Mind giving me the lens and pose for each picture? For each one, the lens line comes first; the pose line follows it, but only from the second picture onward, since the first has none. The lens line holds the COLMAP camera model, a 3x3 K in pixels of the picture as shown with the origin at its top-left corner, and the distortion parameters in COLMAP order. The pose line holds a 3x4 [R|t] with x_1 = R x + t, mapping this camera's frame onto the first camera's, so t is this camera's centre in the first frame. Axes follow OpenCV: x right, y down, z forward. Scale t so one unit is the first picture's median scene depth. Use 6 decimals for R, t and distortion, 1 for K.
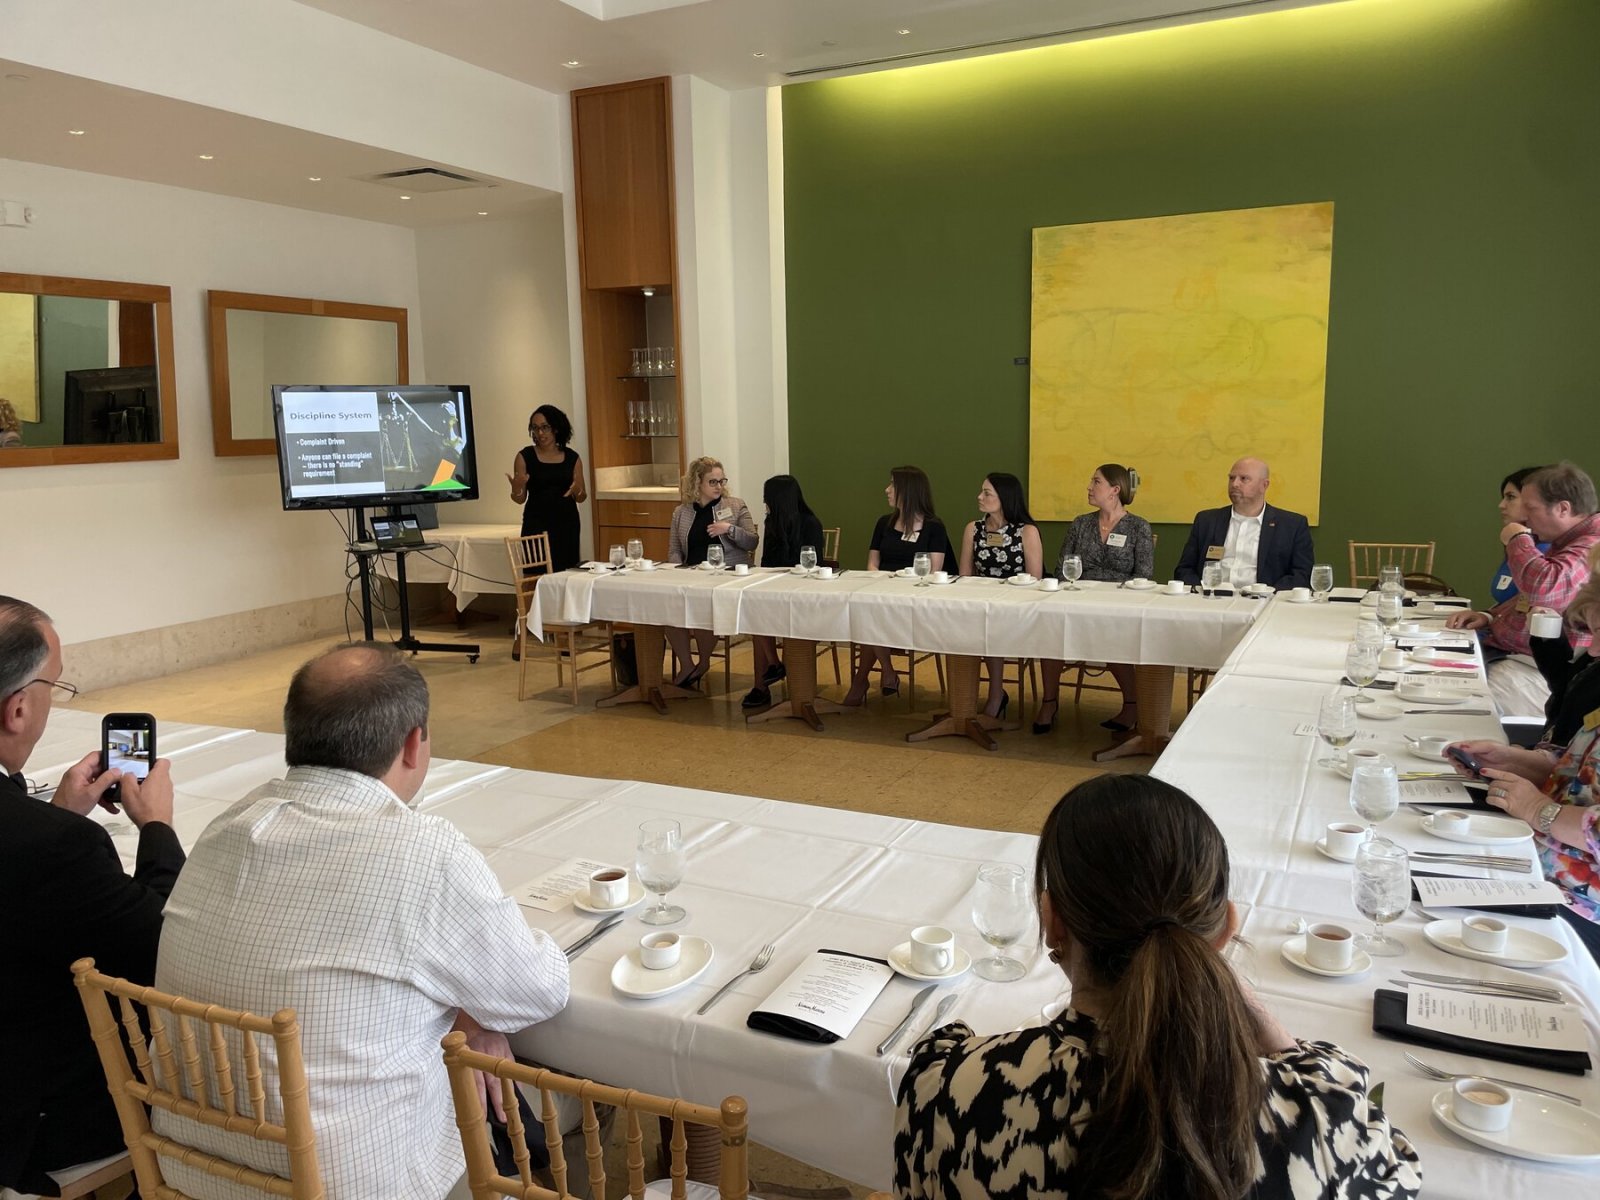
lens RADIAL K [[1214.8, 0, 808.1], [0, 1214.8, 600.2], [0, 0, 1]] dist [0.113434, -0.166827]
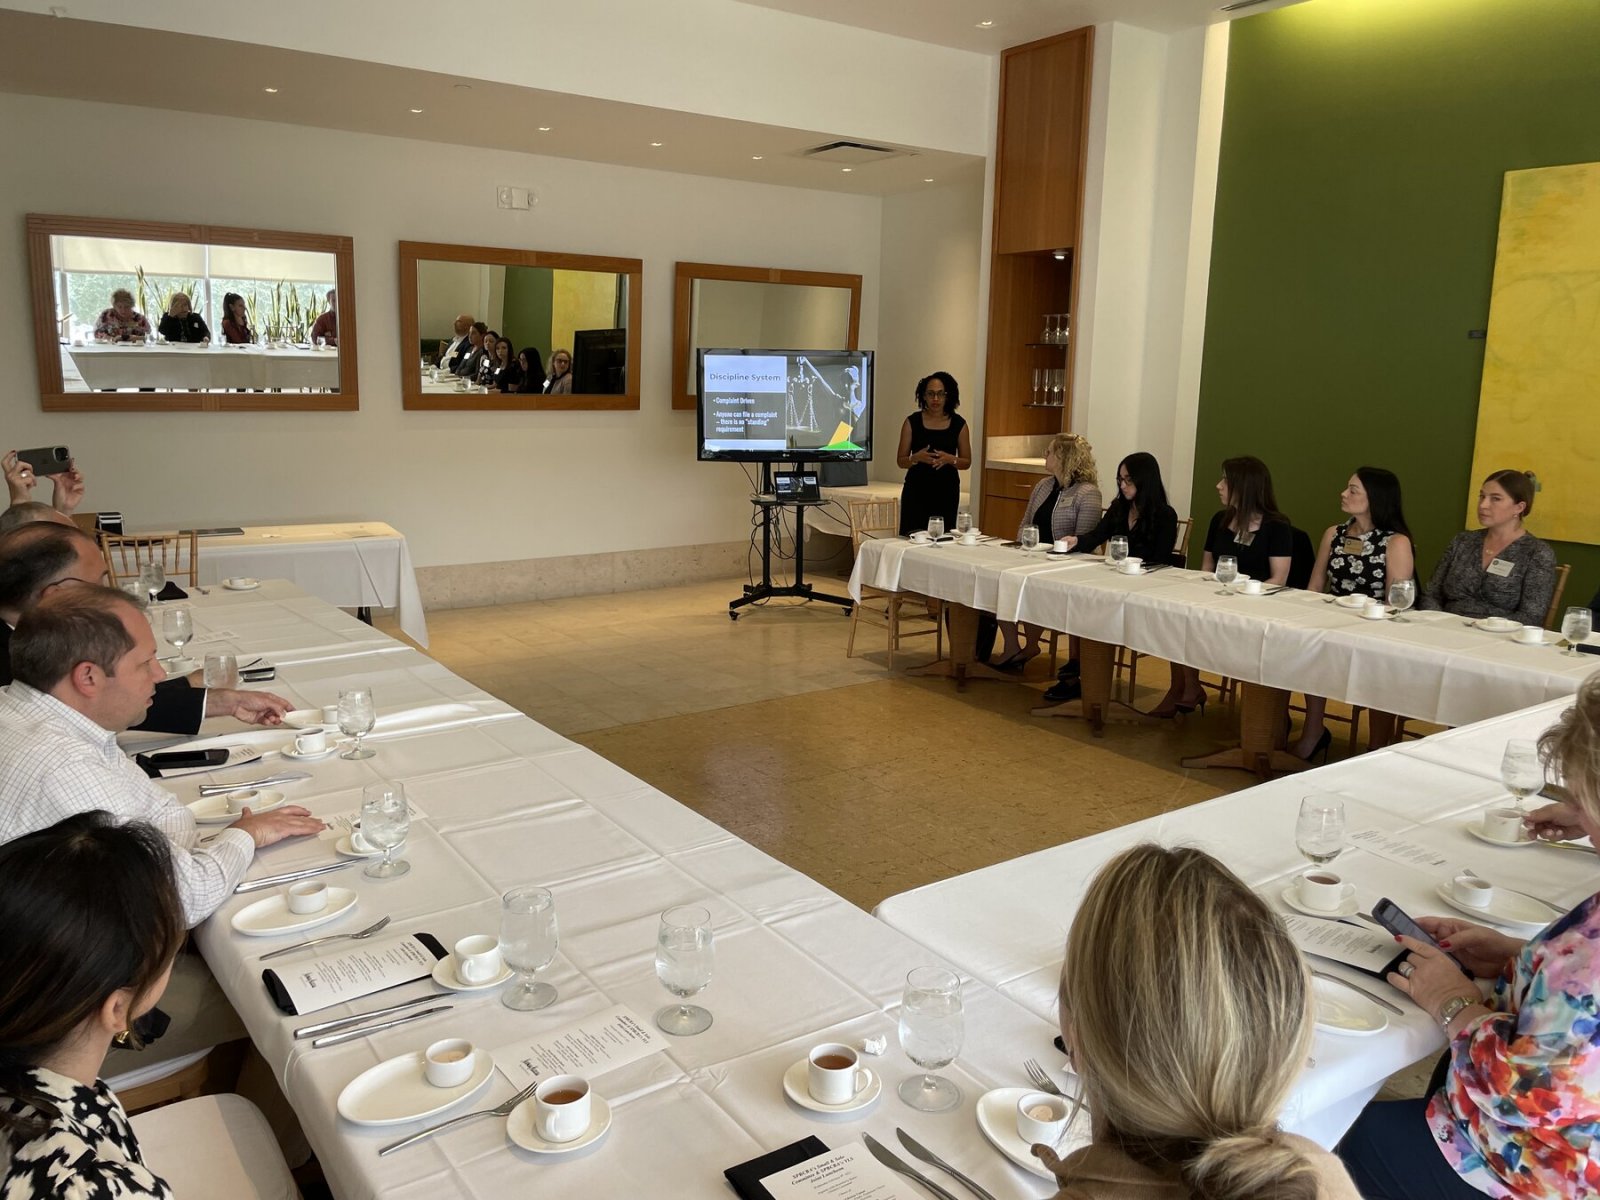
lens RADIAL K [[1214.8, 0, 808.1], [0, 1214.8, 600.2], [0, 0, 1]] dist [0.113434, -0.166827]
pose [[0.873284, 0.121938, -0.471706, 0.200133], [-0.105421, 0.992530, 0.061404, -0.024247], [0.475670, -0.003896, 0.879615, 0.064852]]
